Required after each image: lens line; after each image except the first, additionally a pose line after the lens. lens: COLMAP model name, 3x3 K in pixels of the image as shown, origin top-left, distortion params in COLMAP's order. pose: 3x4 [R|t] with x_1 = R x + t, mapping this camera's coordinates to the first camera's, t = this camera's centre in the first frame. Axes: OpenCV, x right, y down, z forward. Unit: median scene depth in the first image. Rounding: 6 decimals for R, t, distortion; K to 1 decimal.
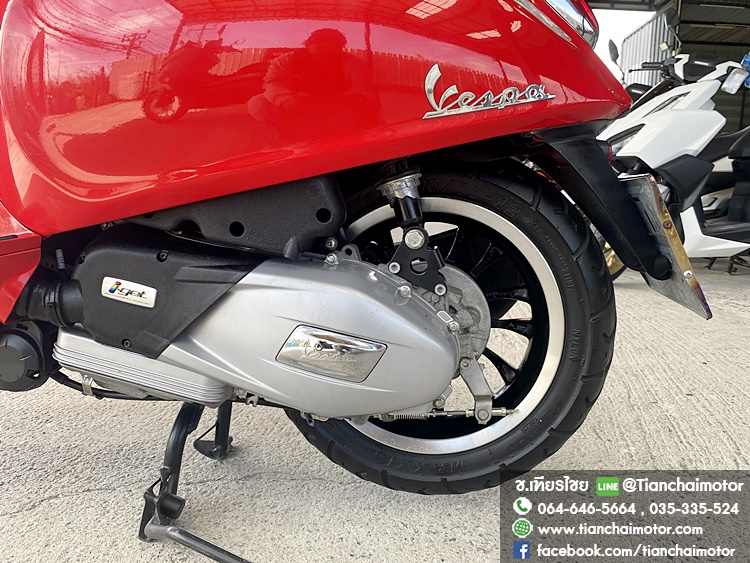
lens RADIAL K [[572.7, 0, 374.2], [0, 572.7, 275.1], [0, 0, 1]] dist [0.013905, -0.013418]
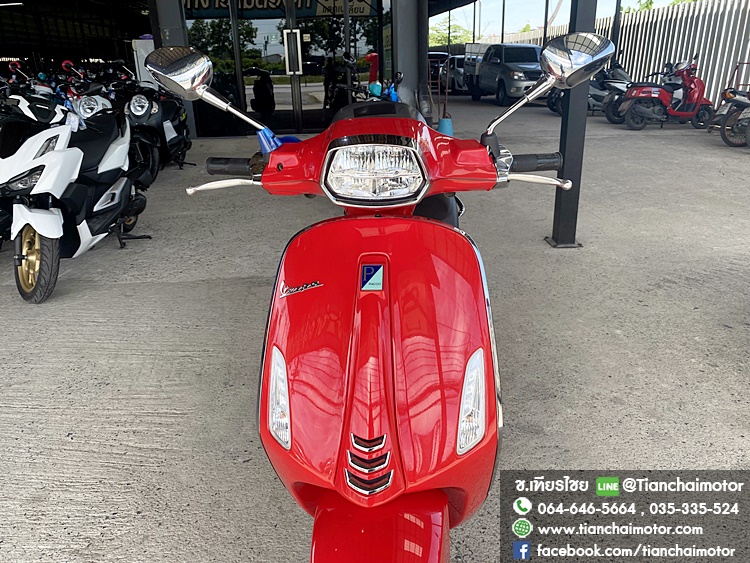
lens RADIAL K [[572.7, 0, 376.3], [0, 572.7, 276.0], [0, 0, 1]] dist [0.013905, -0.013418]
pose [[-0.031822, -0.367607, 0.929437, -2.628130], [0.163353, 0.915491, 0.367684, -1.324136], [-0.986054, 0.163527, 0.030917, 1.105076]]
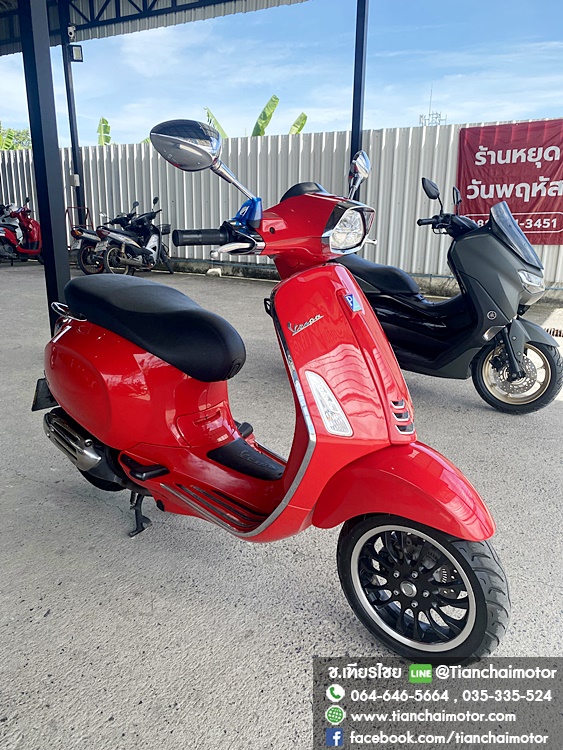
lens RADIAL K [[572.7, 0, 280.4], [0, 572.7, 375.7], [0, 0, 1]] dist [0.013905, -0.013418]
pose [[-0.848920, -0.180836, 0.496622, -2.201859], [0.039274, 0.915462, 0.400484, -1.379926], [-0.527060, 0.359483, -0.770052, 2.756423]]
